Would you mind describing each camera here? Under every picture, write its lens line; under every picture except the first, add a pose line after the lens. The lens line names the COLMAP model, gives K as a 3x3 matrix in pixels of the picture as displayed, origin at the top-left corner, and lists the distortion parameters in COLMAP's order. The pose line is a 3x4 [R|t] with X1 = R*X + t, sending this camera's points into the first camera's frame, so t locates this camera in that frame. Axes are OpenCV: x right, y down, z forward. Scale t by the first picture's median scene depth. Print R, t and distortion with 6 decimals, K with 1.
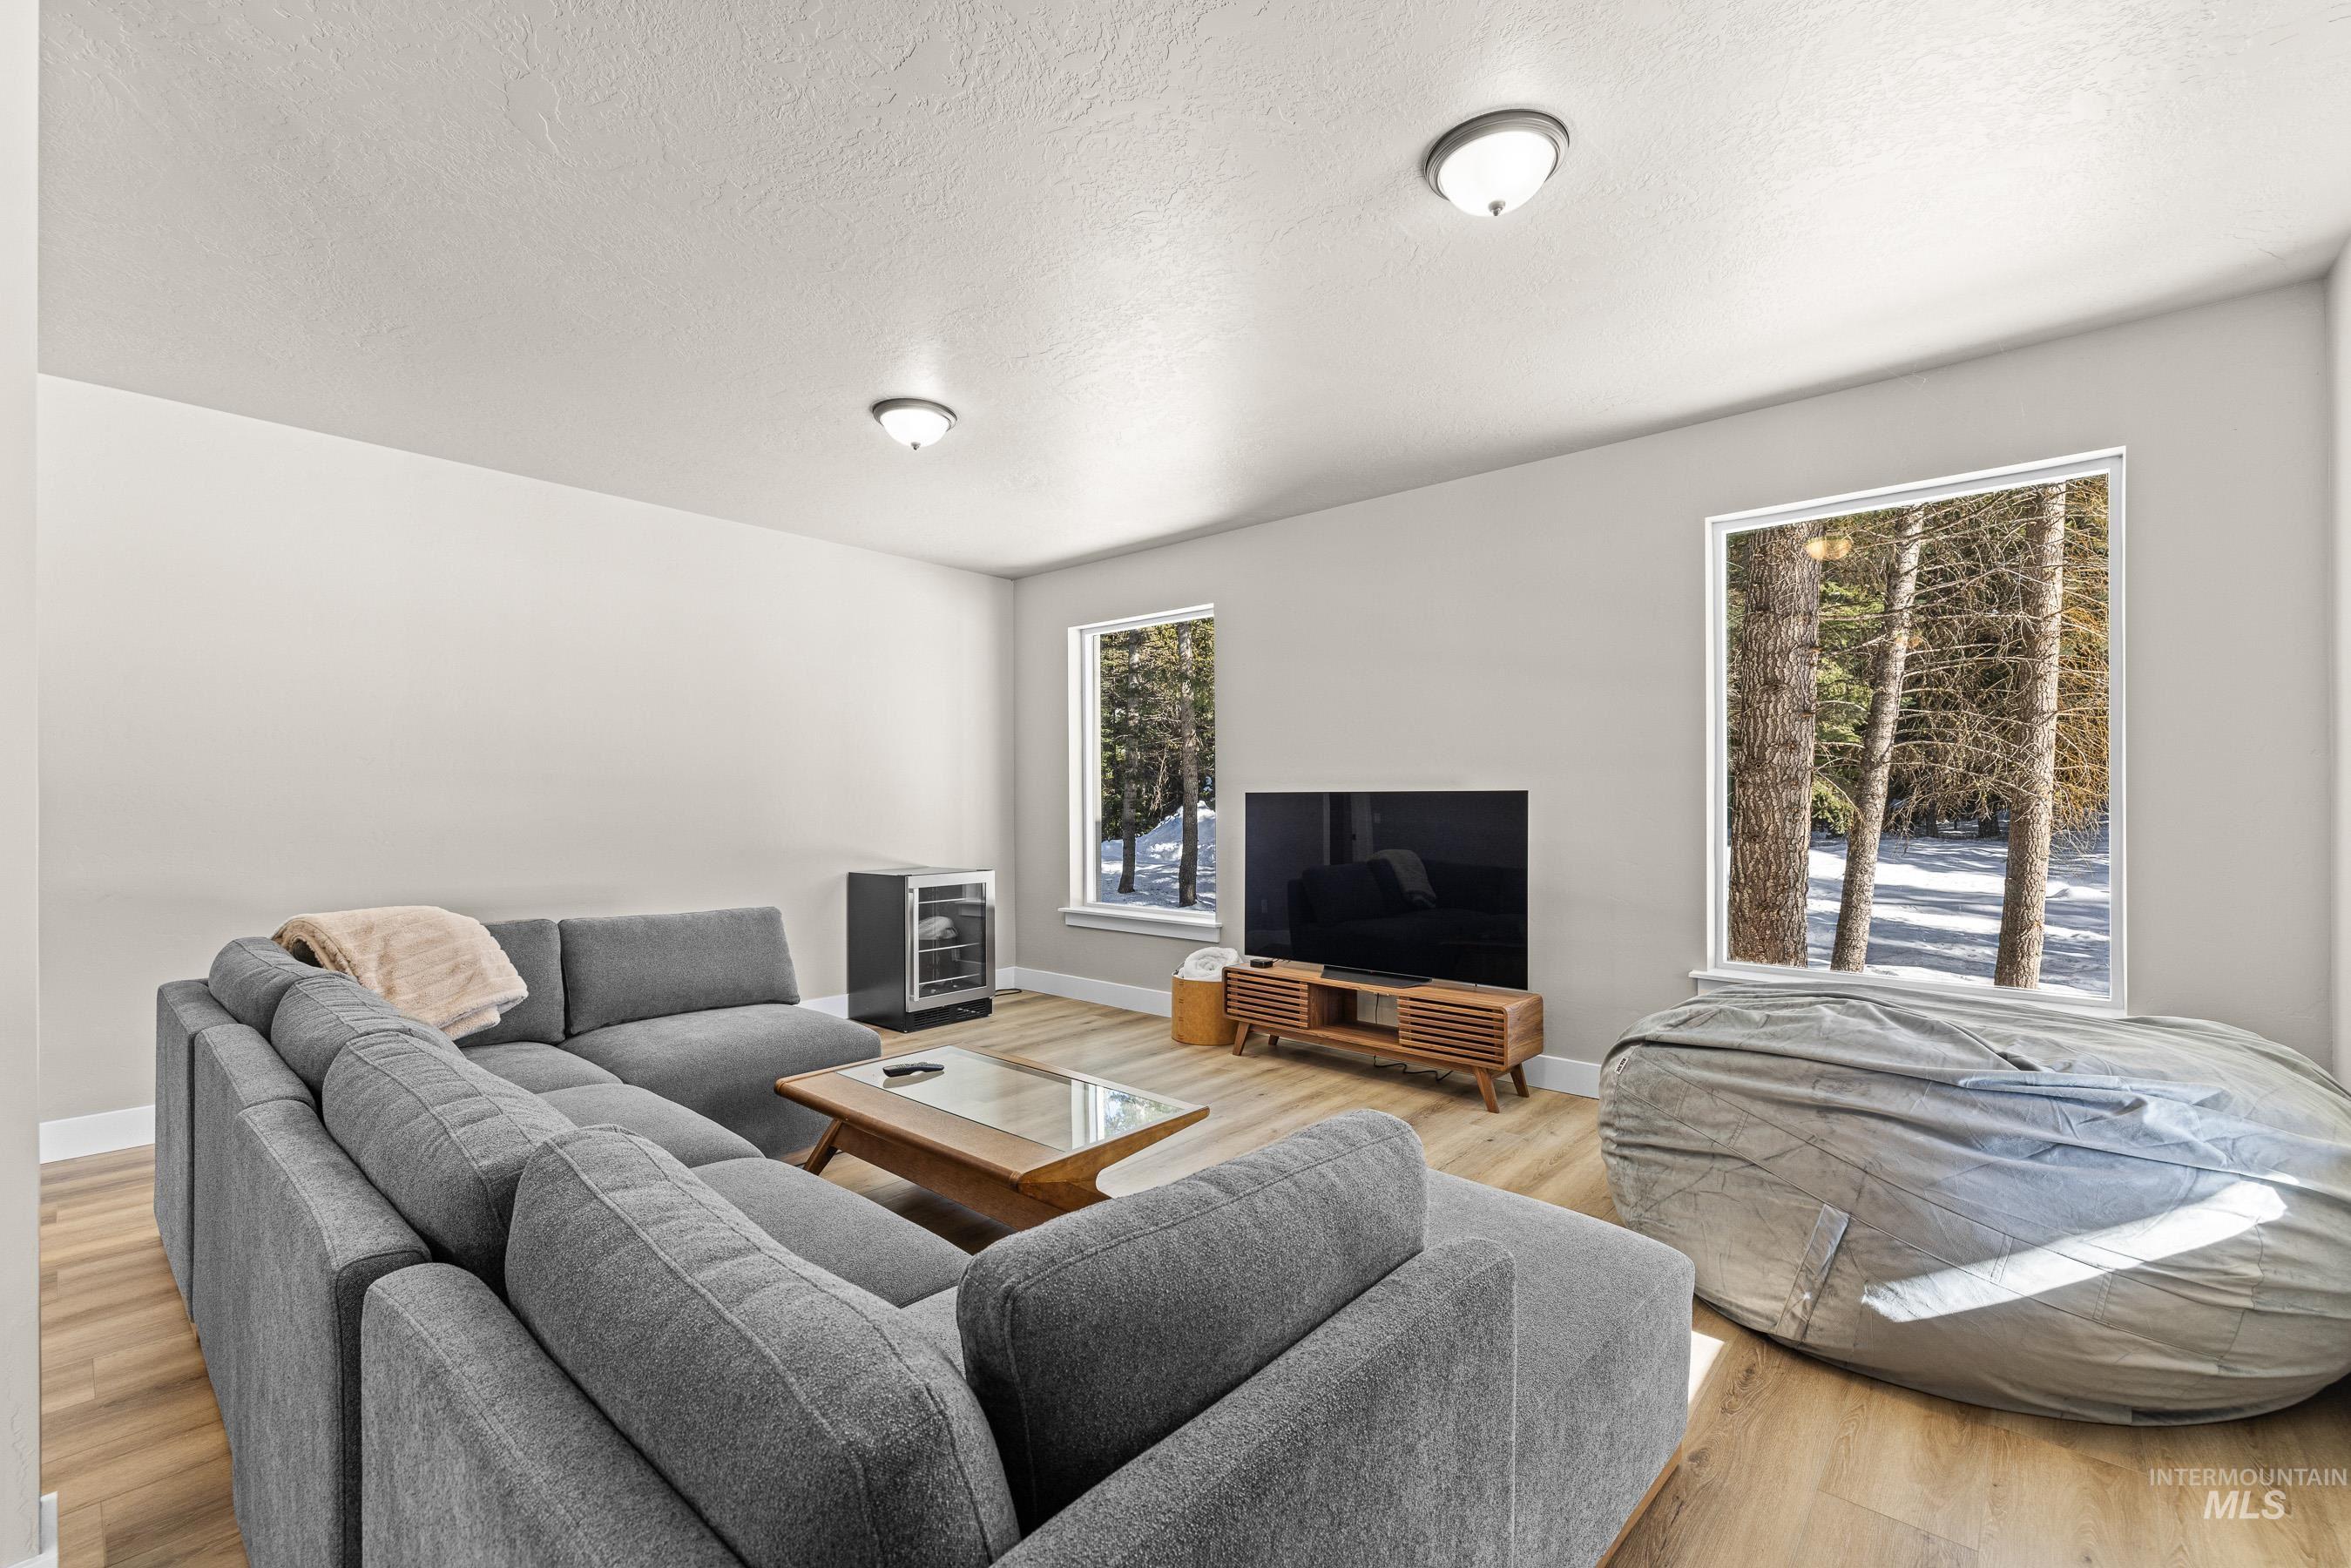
lens RADIAL K [[993.7, 0, 1172.7], [0, 993.7, 816.2], [0, 0, 1]] dist [0.001302, -0.000108]
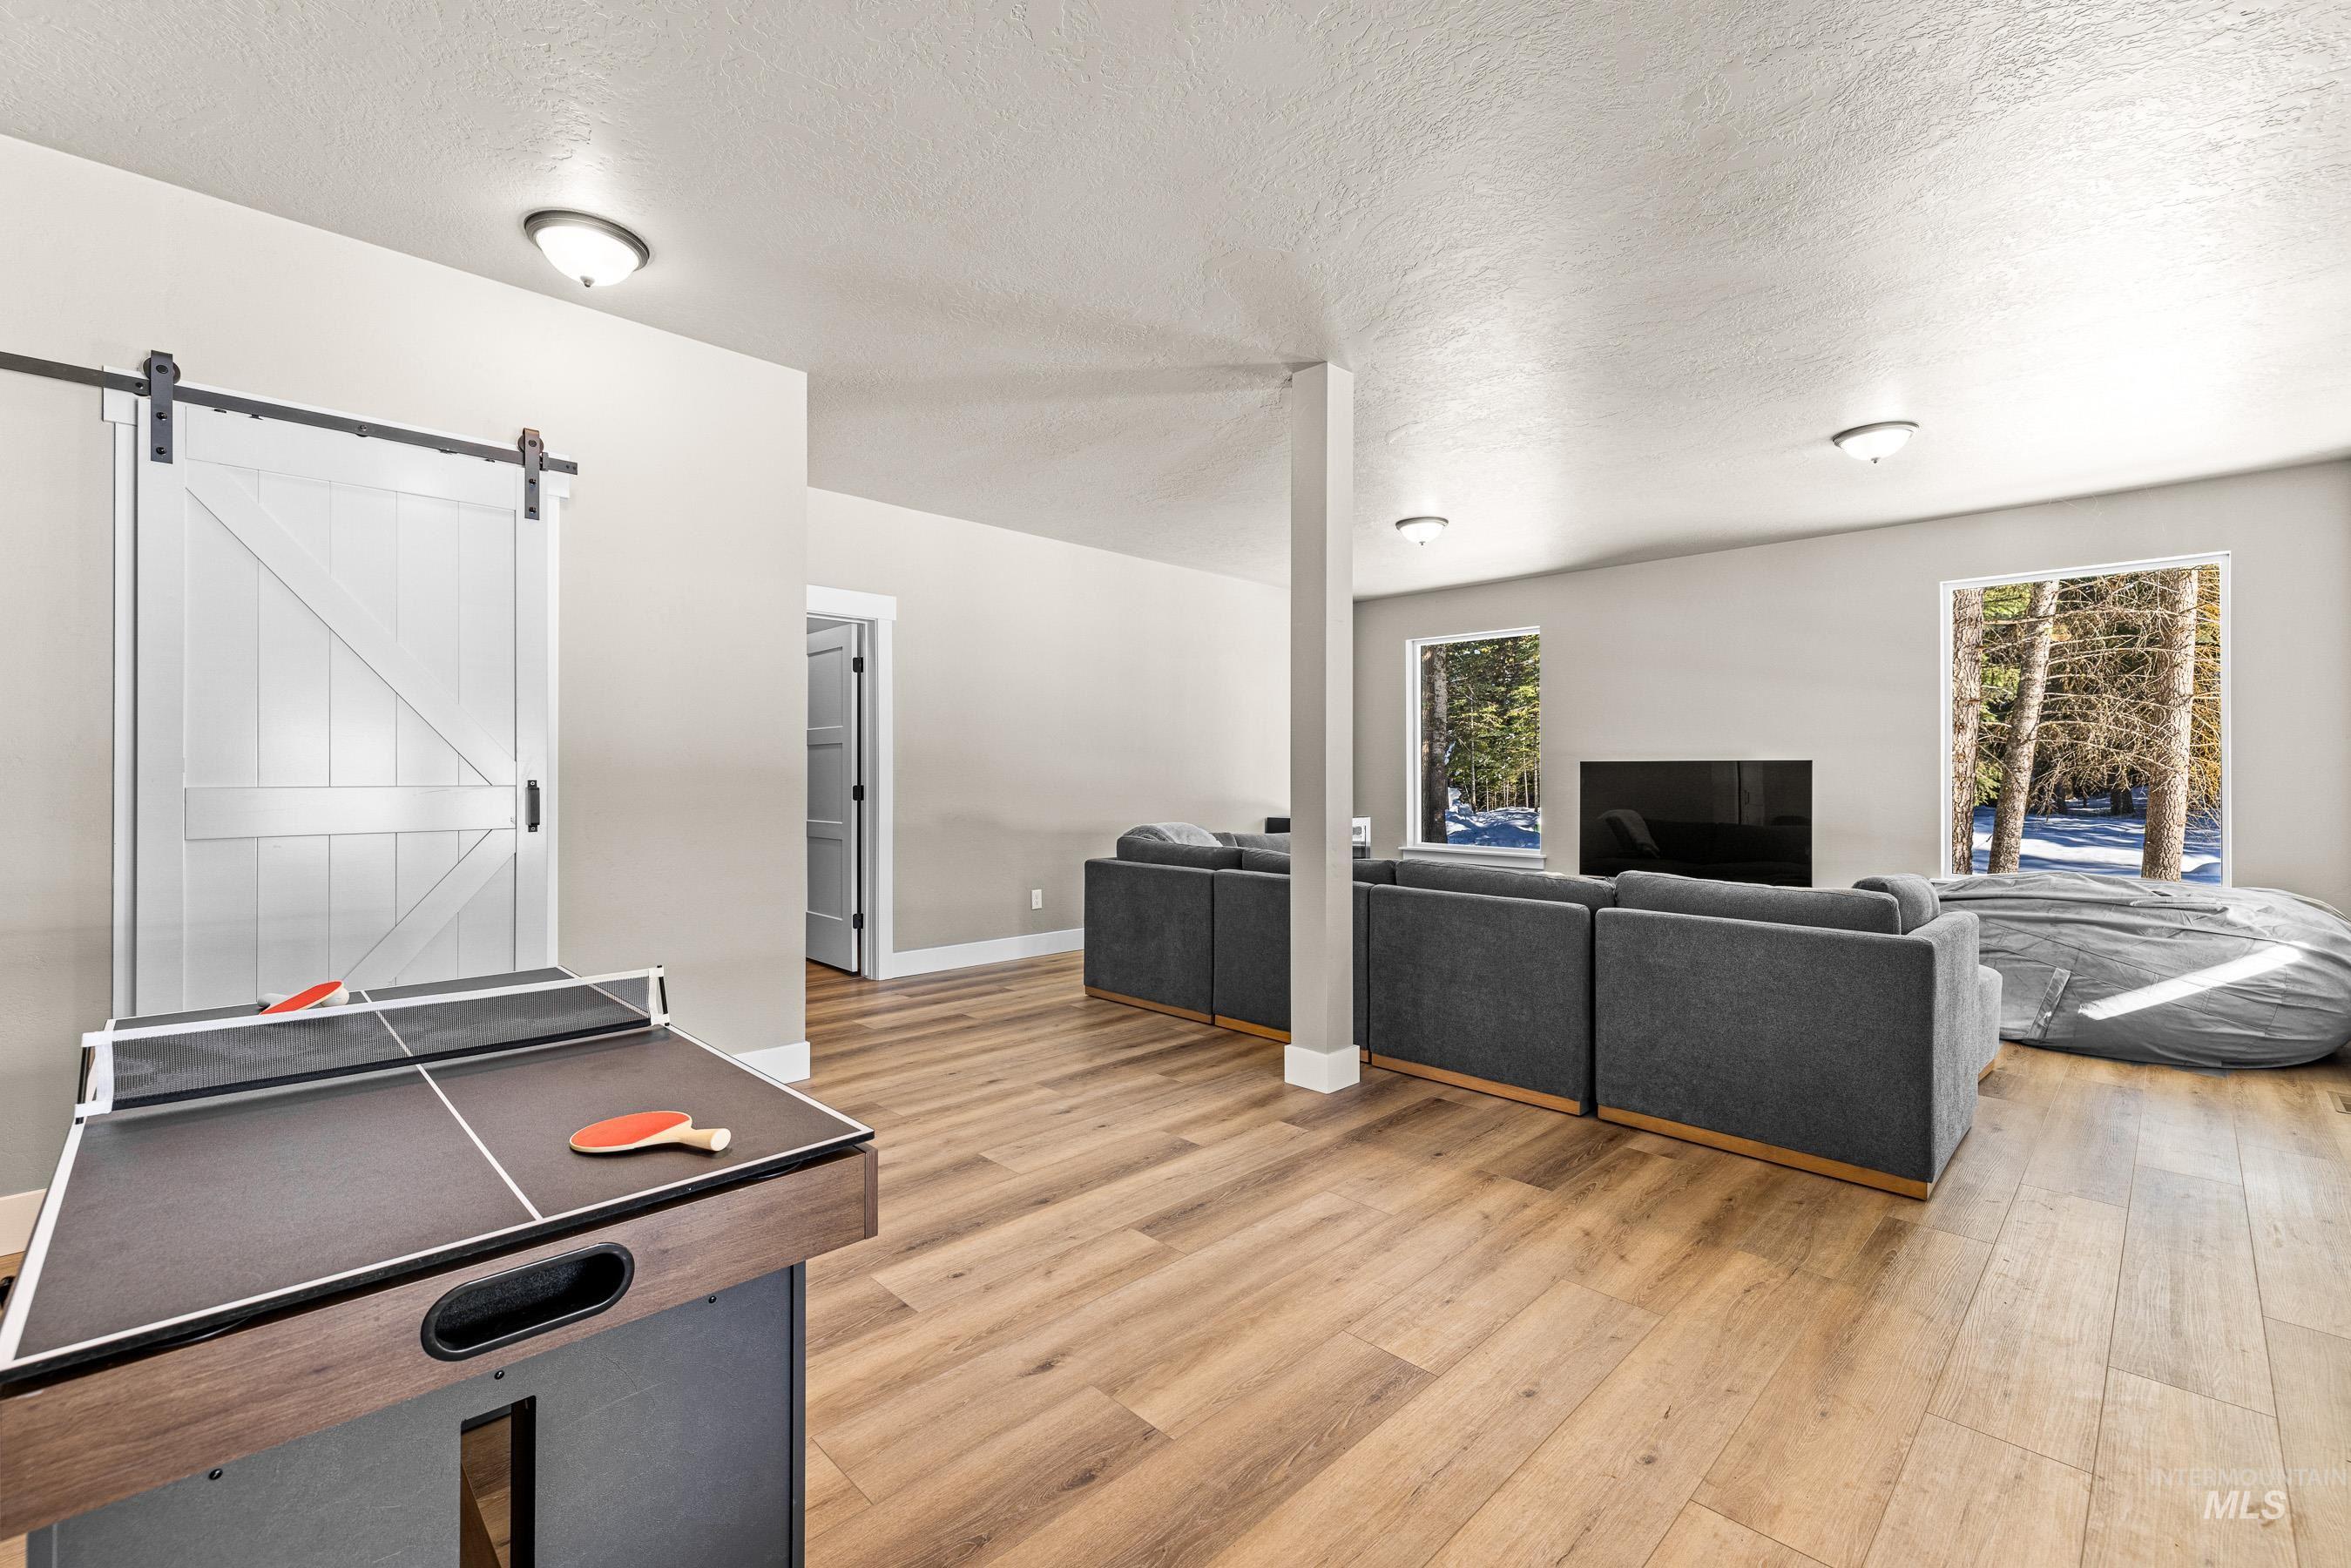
lens RADIAL K [[999.1, 0, 1162.2], [0, 999.1, 785.1], [0, 0, 1]] dist [0.000011, 0.000211]
pose [[0.997046, 0.004460, -0.076675, -0.219340], [-0.004923, 0.999971, -0.005856, 0.010995], [0.076646, 0.006216, 0.997039, -0.253905]]
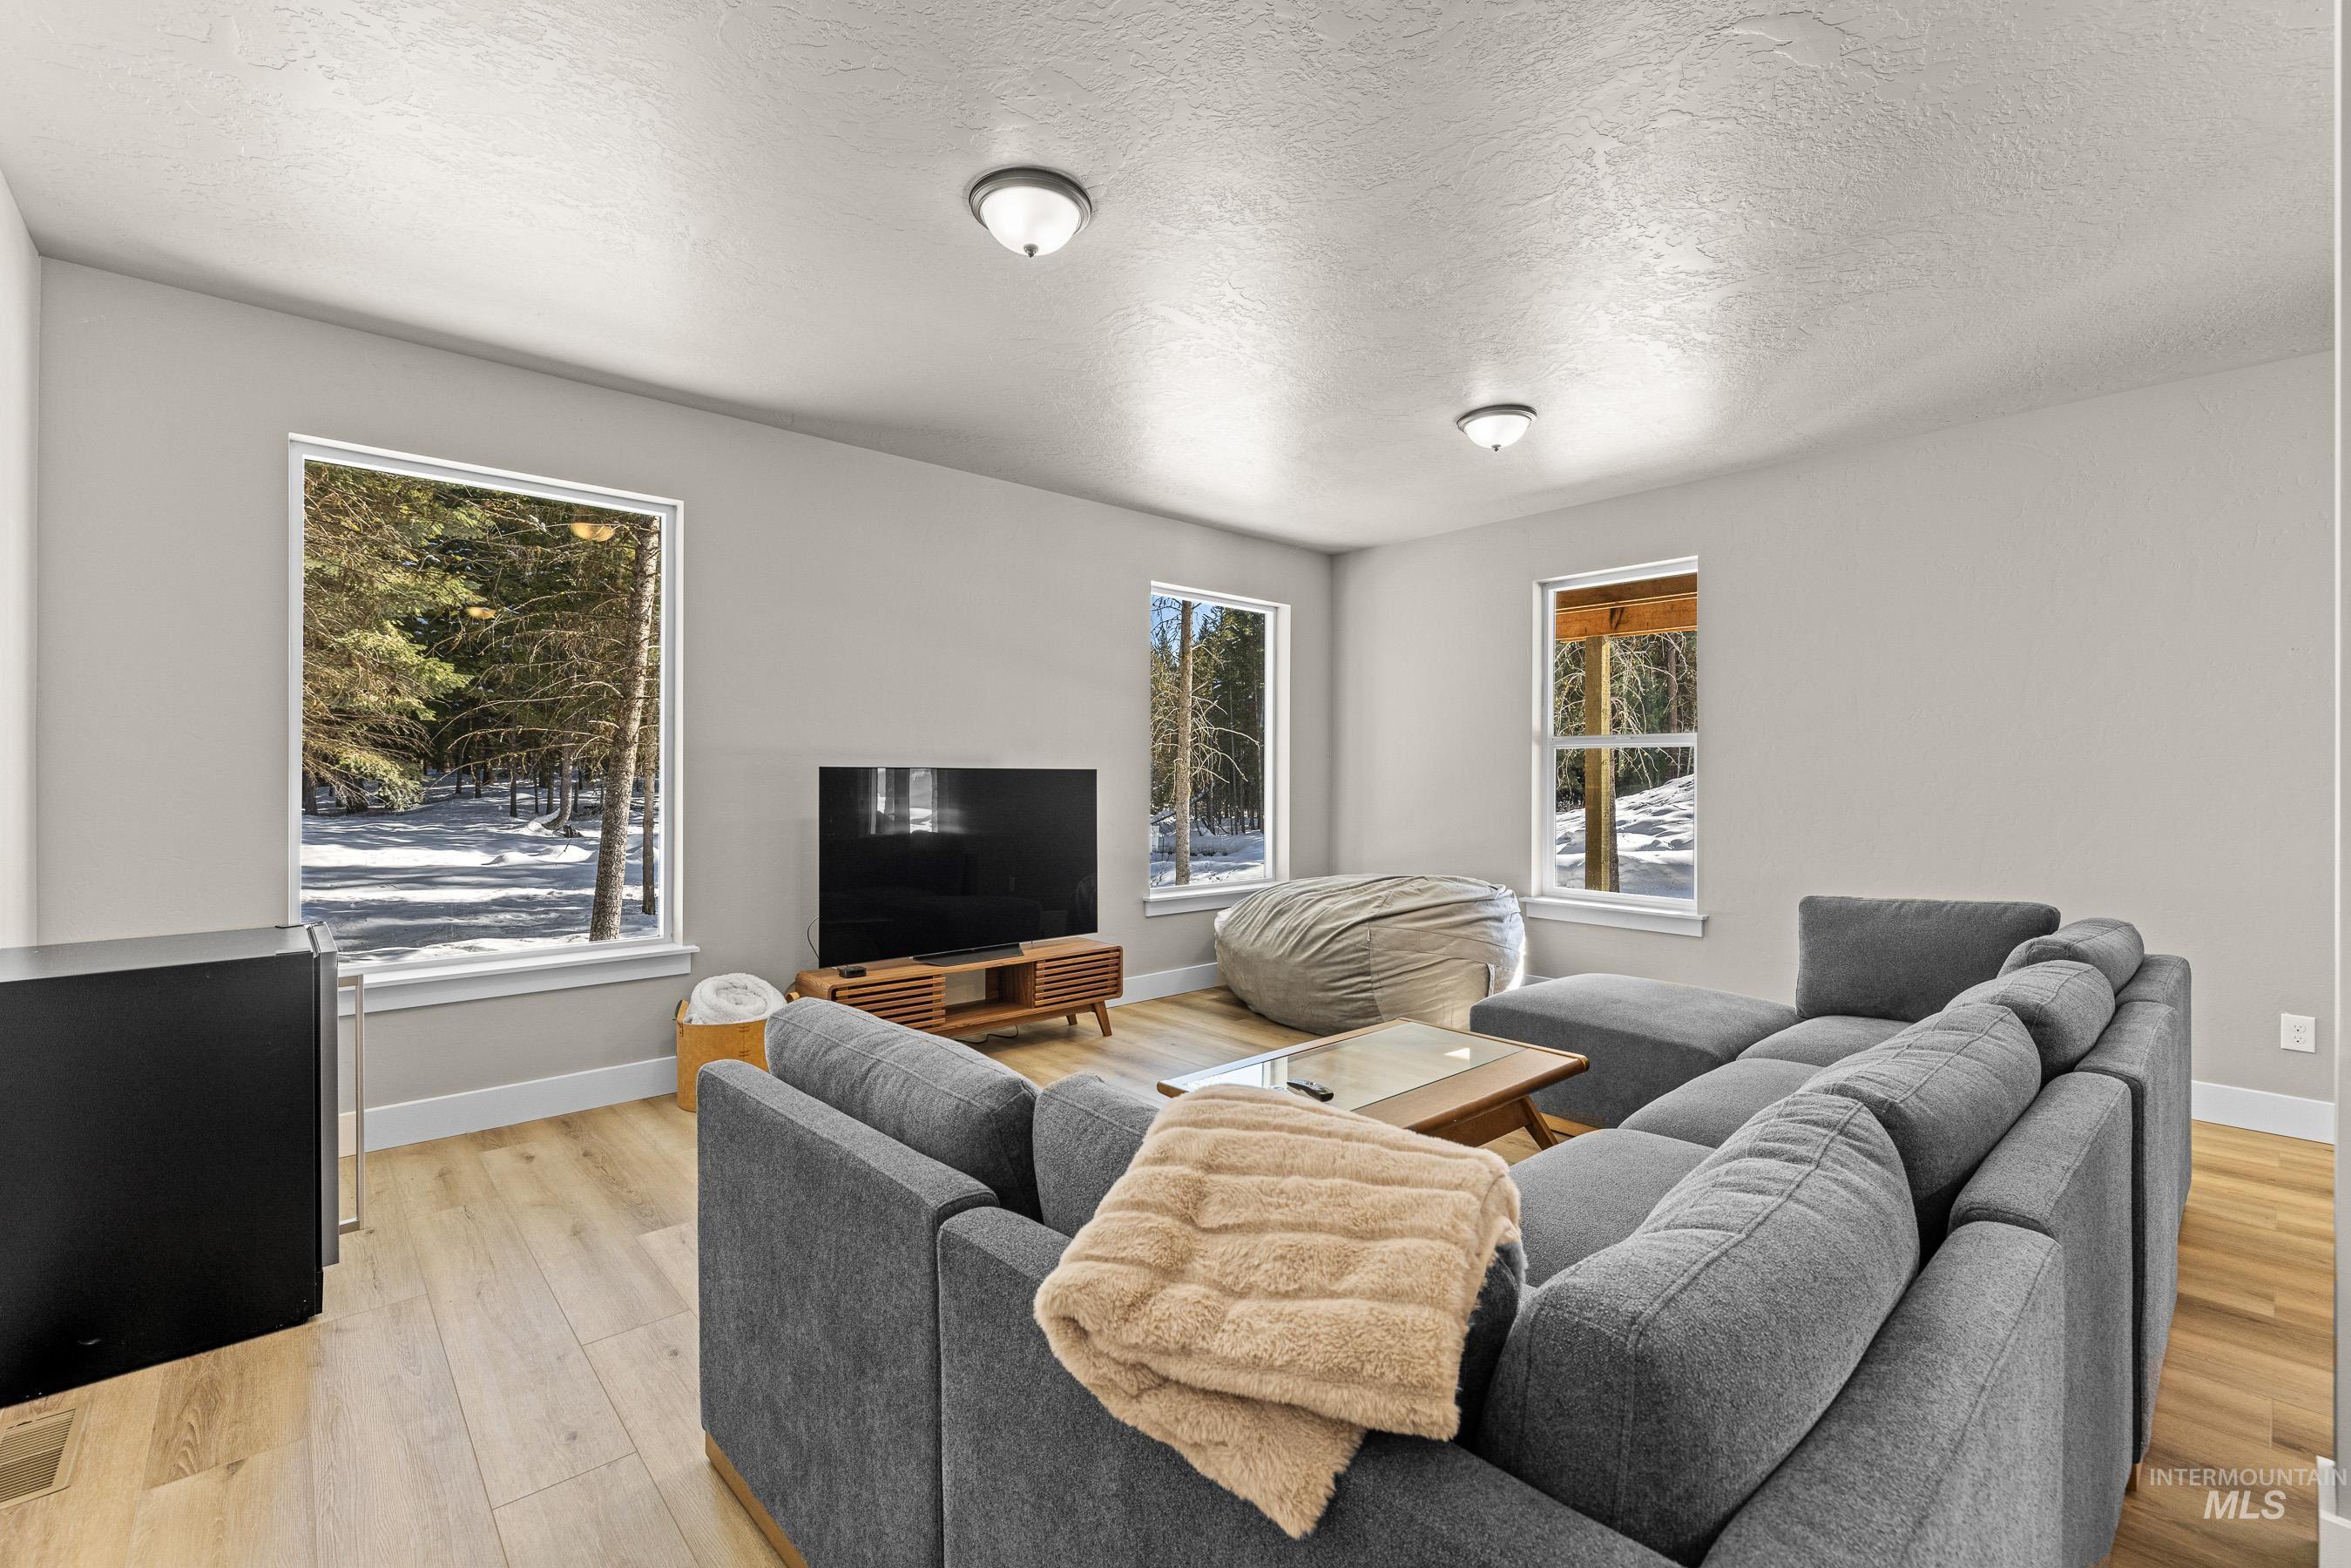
lens RADIAL K [[1012.7, 0, 1171.3], [0, 1012.7, 785.1], [0, 0, 1]] dist [0.000041, -0.000046]
pose [[0.123594, 0.000032, 0.992333, -0.366749], [0.007335, 0.999973, -0.000946, -0.001816], [-0.992306, 0.007396, 0.123590, 0.322468]]
